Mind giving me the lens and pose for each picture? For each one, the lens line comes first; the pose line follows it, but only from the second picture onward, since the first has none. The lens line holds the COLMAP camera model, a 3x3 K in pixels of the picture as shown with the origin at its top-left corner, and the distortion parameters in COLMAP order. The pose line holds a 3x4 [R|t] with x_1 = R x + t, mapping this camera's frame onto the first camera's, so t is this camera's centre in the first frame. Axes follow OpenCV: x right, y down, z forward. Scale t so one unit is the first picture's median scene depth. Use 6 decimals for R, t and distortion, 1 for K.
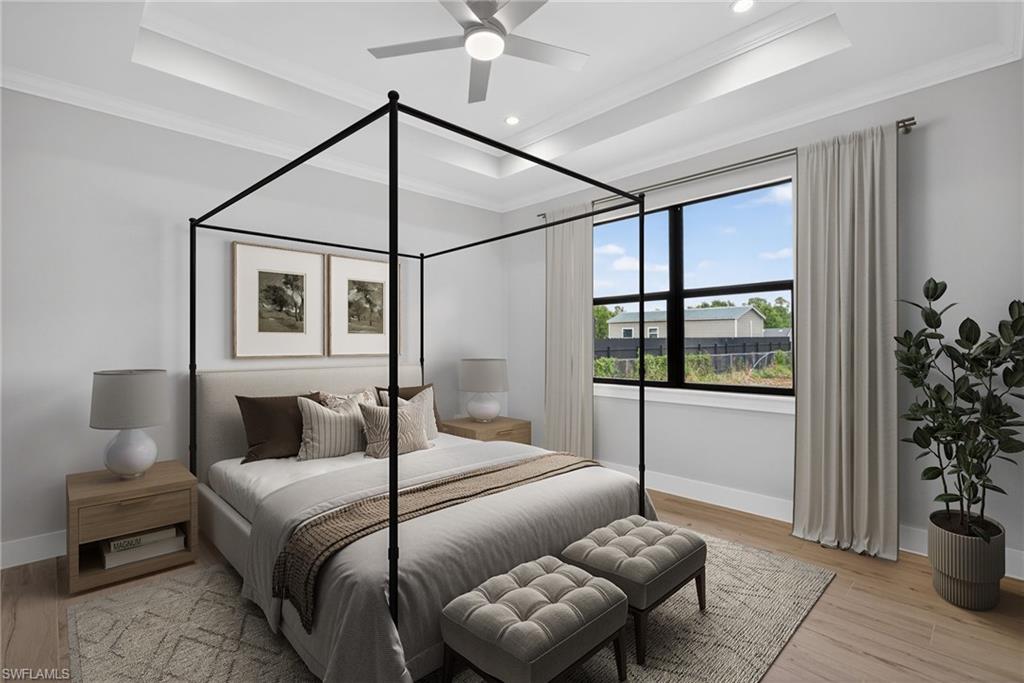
lens RADIAL K [[473.9, 0, 511.0], [0, 473.9, 338.8], [0, 0, 1]] dist [0.002052, 0.000203]
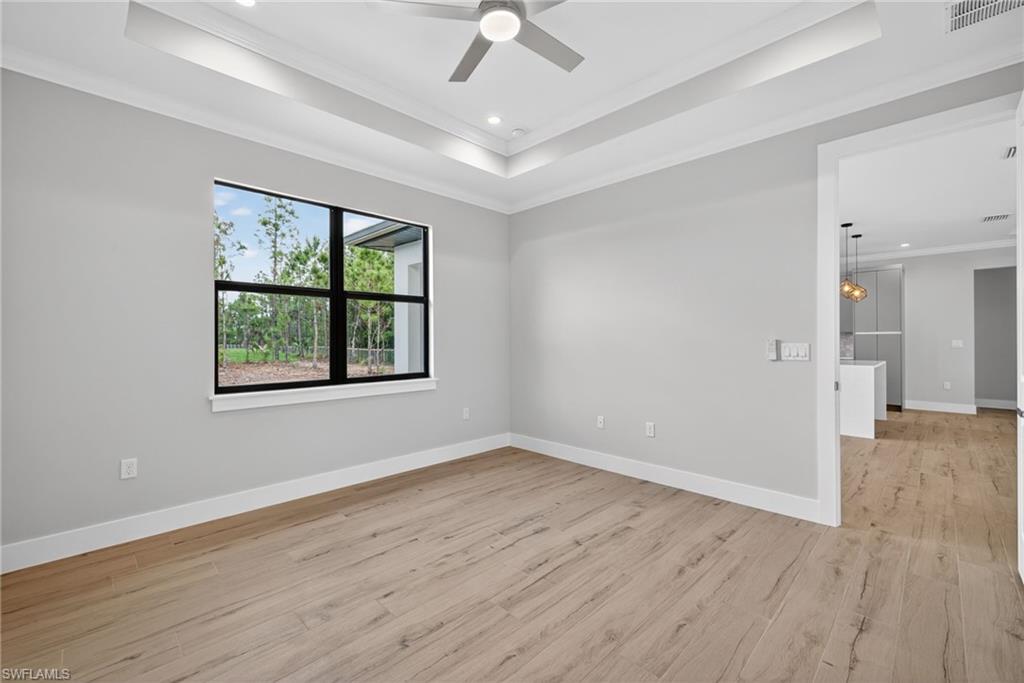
lens RADIAL K [[426.3, 0, 509.0], [0, 426.3, 337.4], [0, 0, 1]] dist [0.003175, 0.000191]
pose [[-0.015070, 0.000562, 0.999886, -0.626989], [-0.009567, 0.999954, -0.000706, -0.001873], [-0.999841, -0.009576, -0.015064, 0.685169]]
